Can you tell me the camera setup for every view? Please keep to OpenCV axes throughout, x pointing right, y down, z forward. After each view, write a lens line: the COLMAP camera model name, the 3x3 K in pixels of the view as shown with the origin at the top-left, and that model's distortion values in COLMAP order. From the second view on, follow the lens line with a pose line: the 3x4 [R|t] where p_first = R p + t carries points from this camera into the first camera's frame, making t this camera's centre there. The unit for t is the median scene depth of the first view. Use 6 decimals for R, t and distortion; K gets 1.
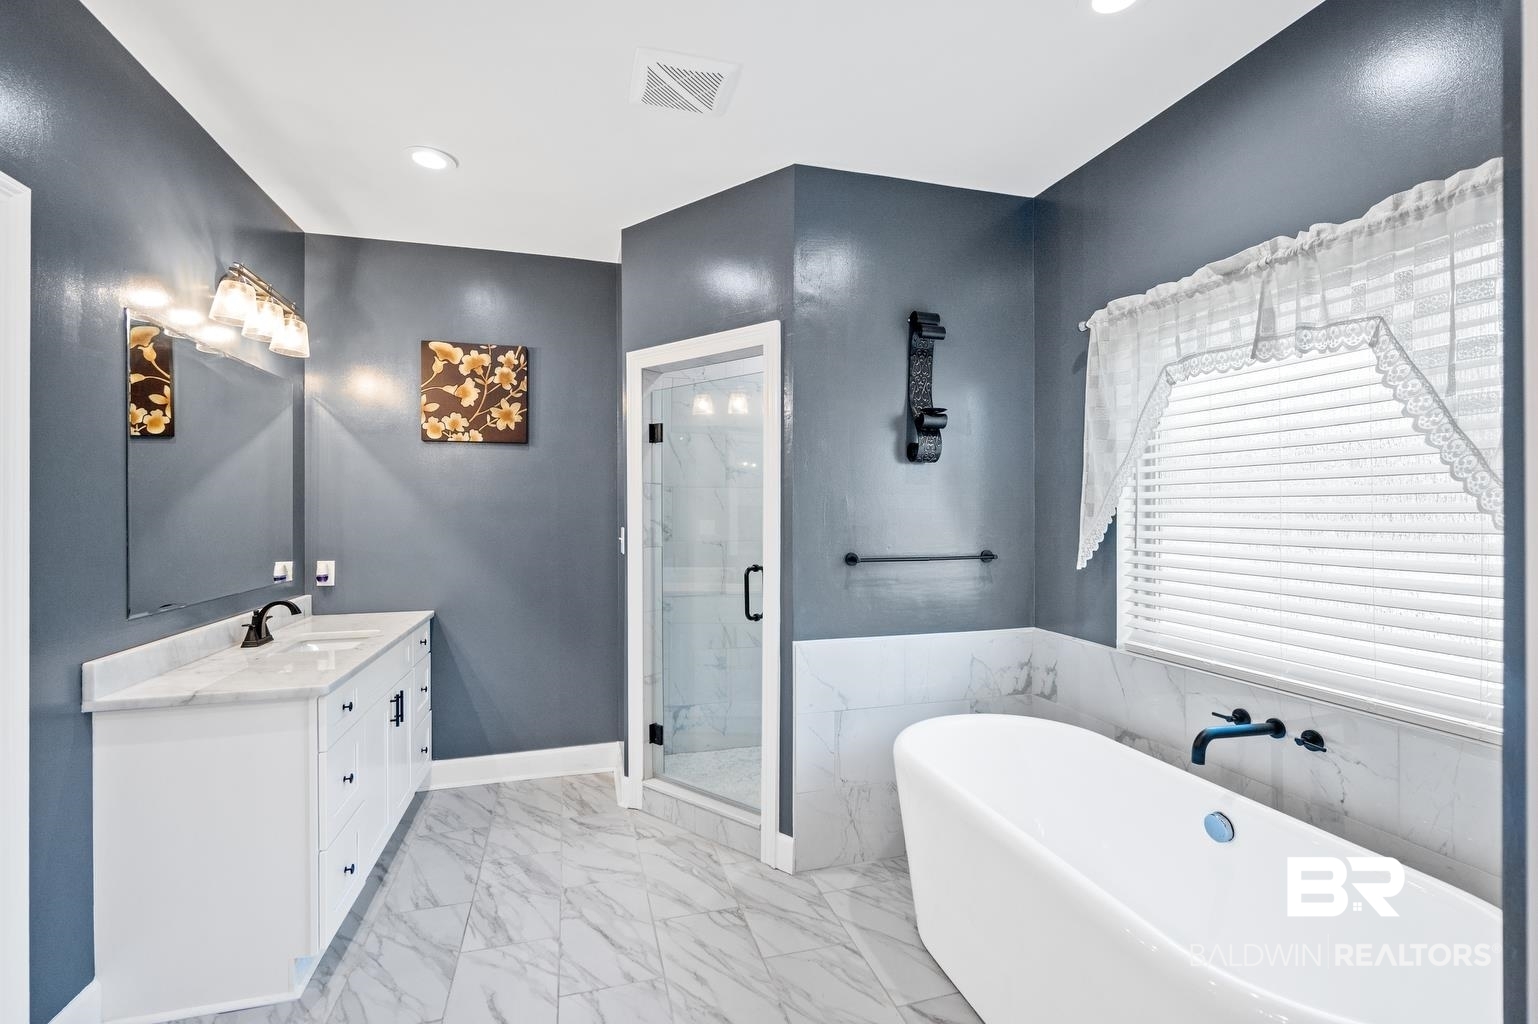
lens RADIAL K [[697.3, 0, 769.0], [0, 697.3, 512.0], [0, 0, 1]] dist [0.002034, -0.000132]
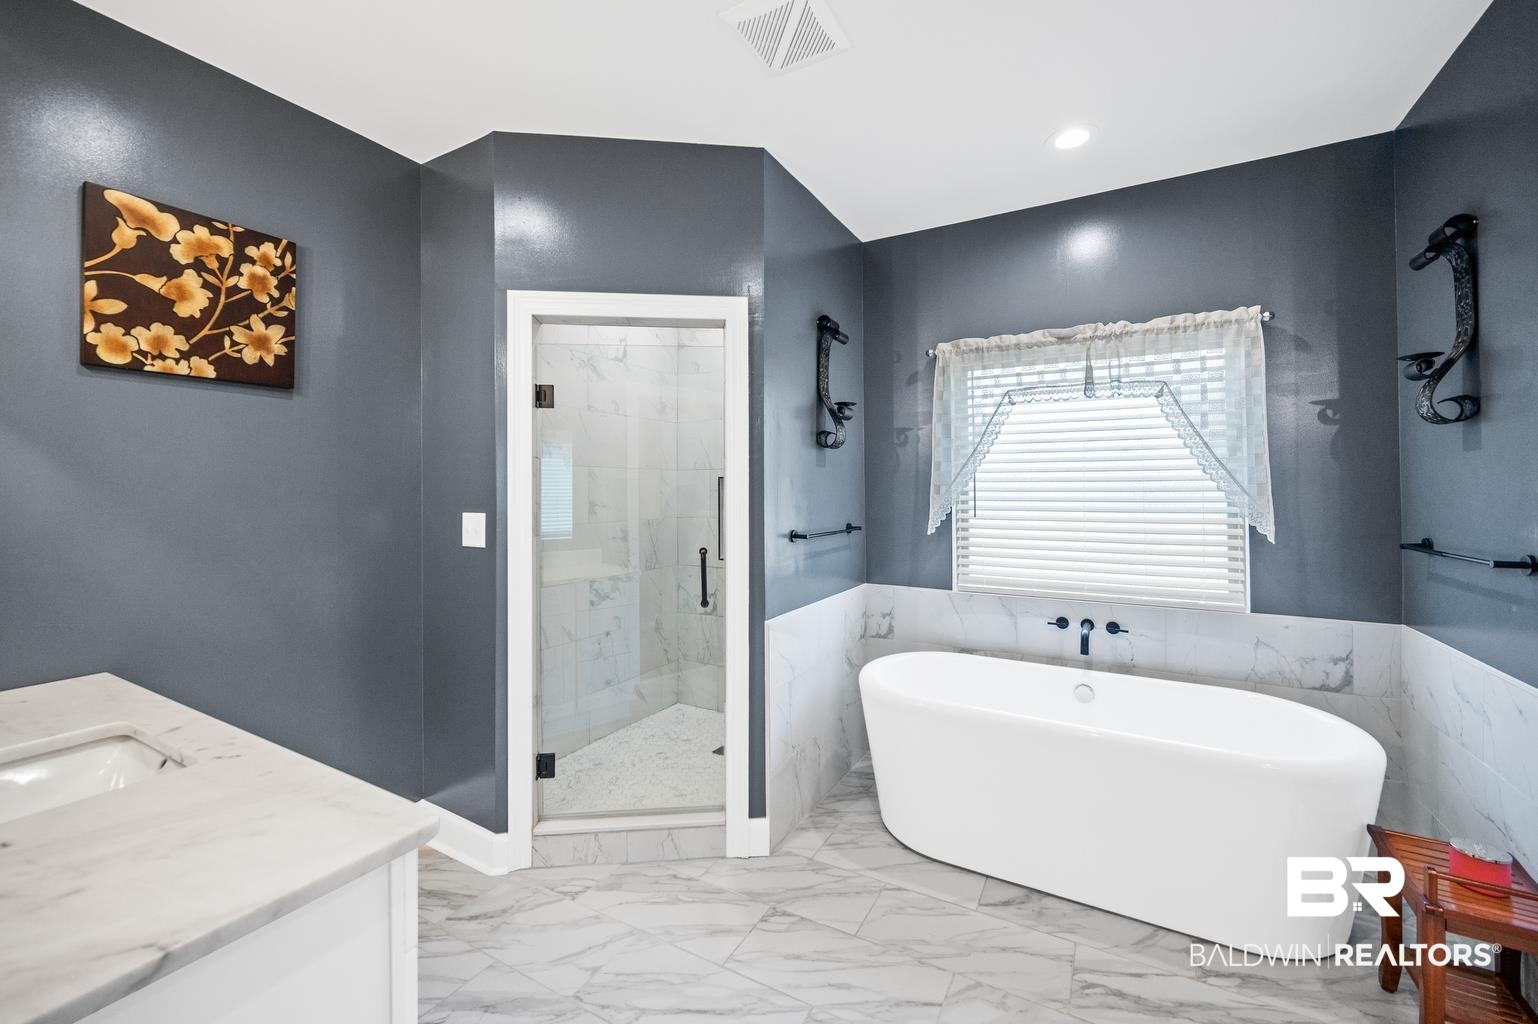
lens RADIAL K [[626.2, 0, 764.2], [0, 626.2, 484.3], [0, 0, 1]] dist [-0.001666, -0.000347]
pose [[0.708645, 0.005392, 0.705544, -0.597884], [0.003541, 0.999931, -0.011198, -0.000969], [-0.705556, 0.010434, 0.708577, 0.360284]]
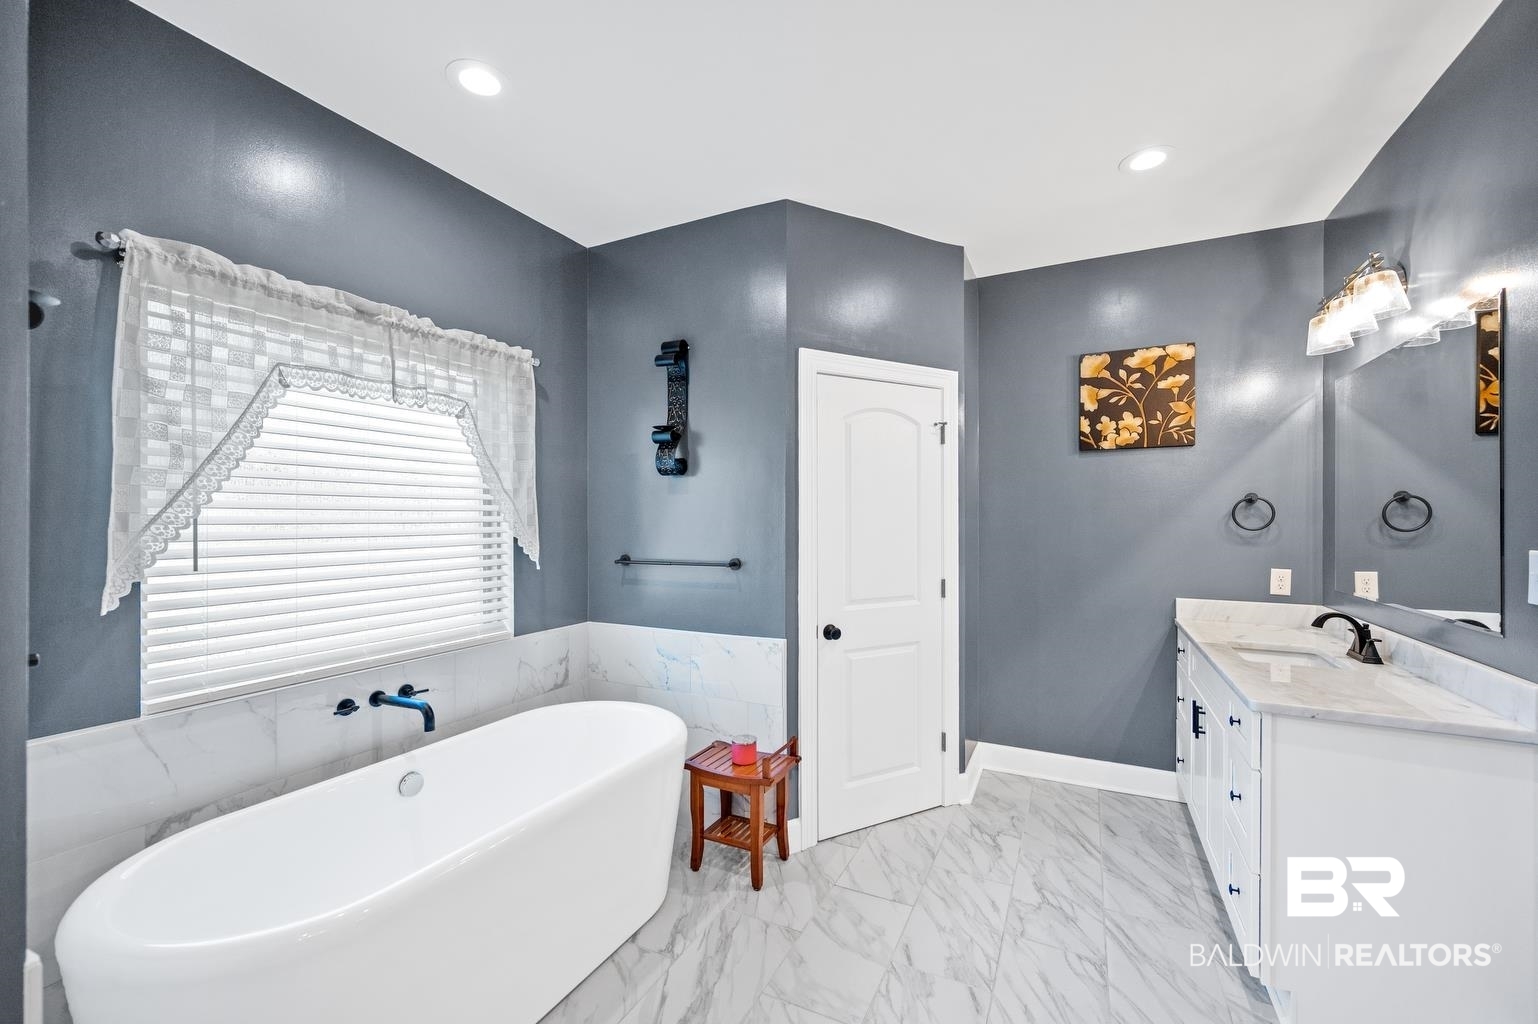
lens RADIAL K [[621.3, 0, 768.8], [0, 621.3, 523.7], [0, 0, 1]] dist [-0.001384, -0.000192]
pose [[-0.737369, -0.001761, 0.675488, -0.378964], [0.006224, 0.999936, 0.009401, -0.002928], [-0.675462, 0.011136, -0.737311, 0.972664]]
